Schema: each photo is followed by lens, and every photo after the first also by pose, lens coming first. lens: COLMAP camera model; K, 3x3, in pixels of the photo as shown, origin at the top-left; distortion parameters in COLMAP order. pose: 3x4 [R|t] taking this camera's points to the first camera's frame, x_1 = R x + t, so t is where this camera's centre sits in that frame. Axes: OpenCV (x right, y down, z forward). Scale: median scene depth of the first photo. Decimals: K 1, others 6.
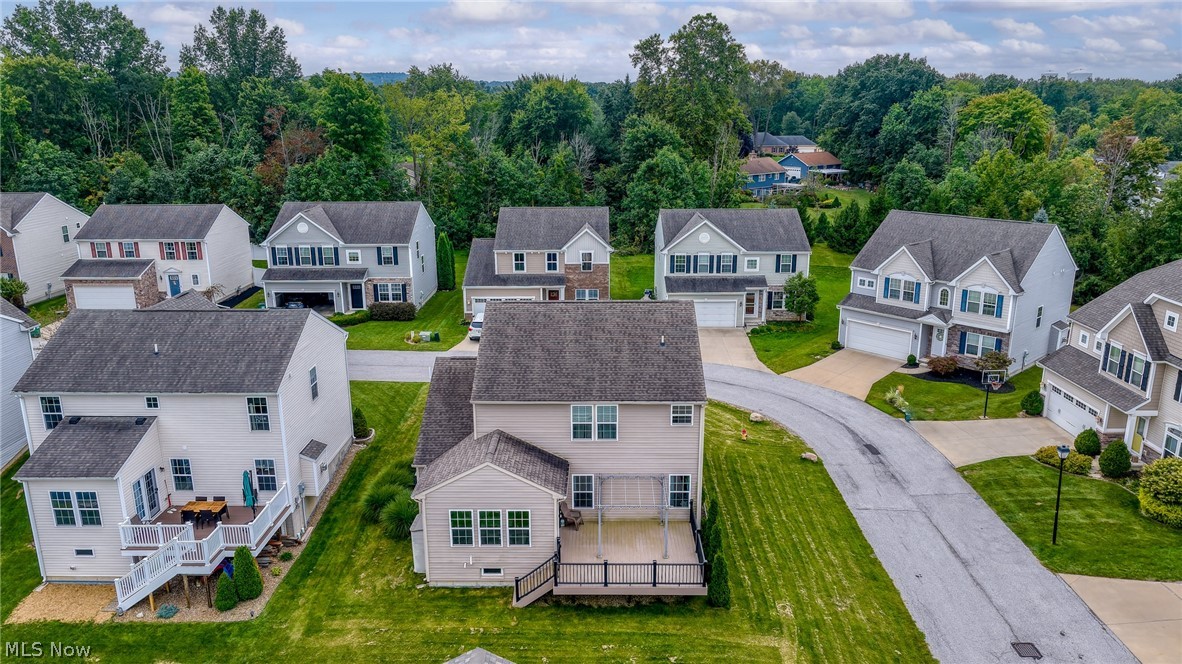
lens RADIAL K [[817.0, 0, 591.0], [0, 817.0, 332.0], [0, 0, 1]] dist [0.006950, -0.008247]
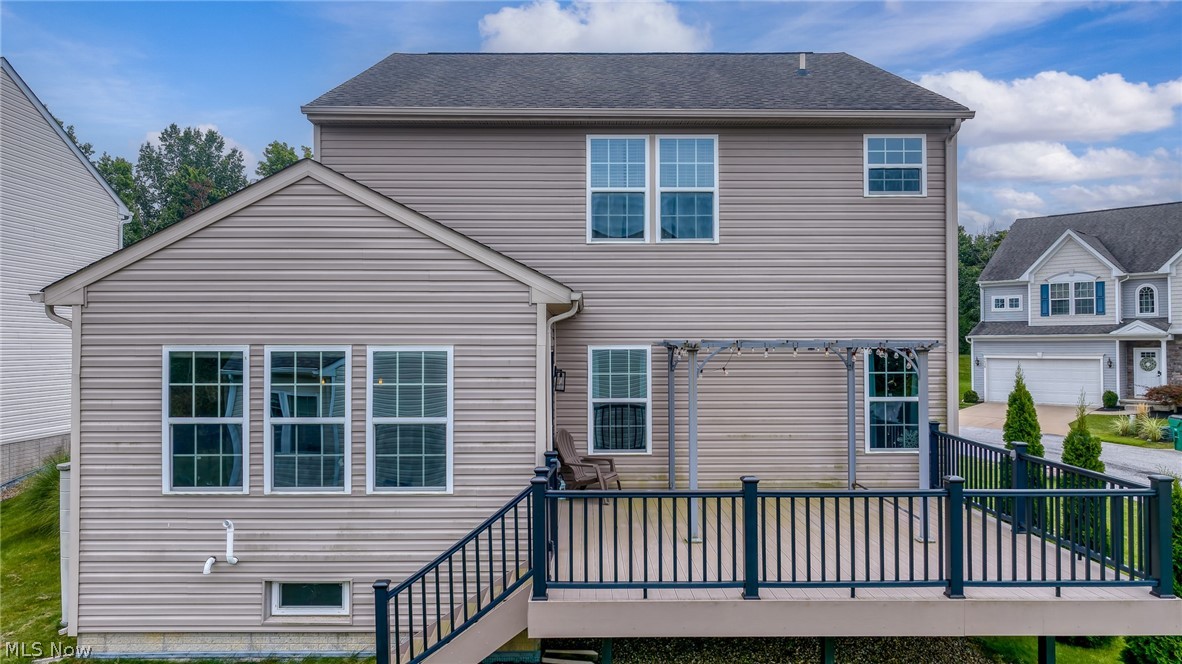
lens RADIAL K [[817.0, 0, 591.0], [0, 817.0, 332.0], [0, 0, 1]] dist [0.006950, -0.008247]
pose [[0.999824, 0.001919, 0.018640, -0.028924], [0.003354, 0.960350, -0.278775, 0.268562], [-0.018436, 0.278789, 0.960175, 0.666889]]
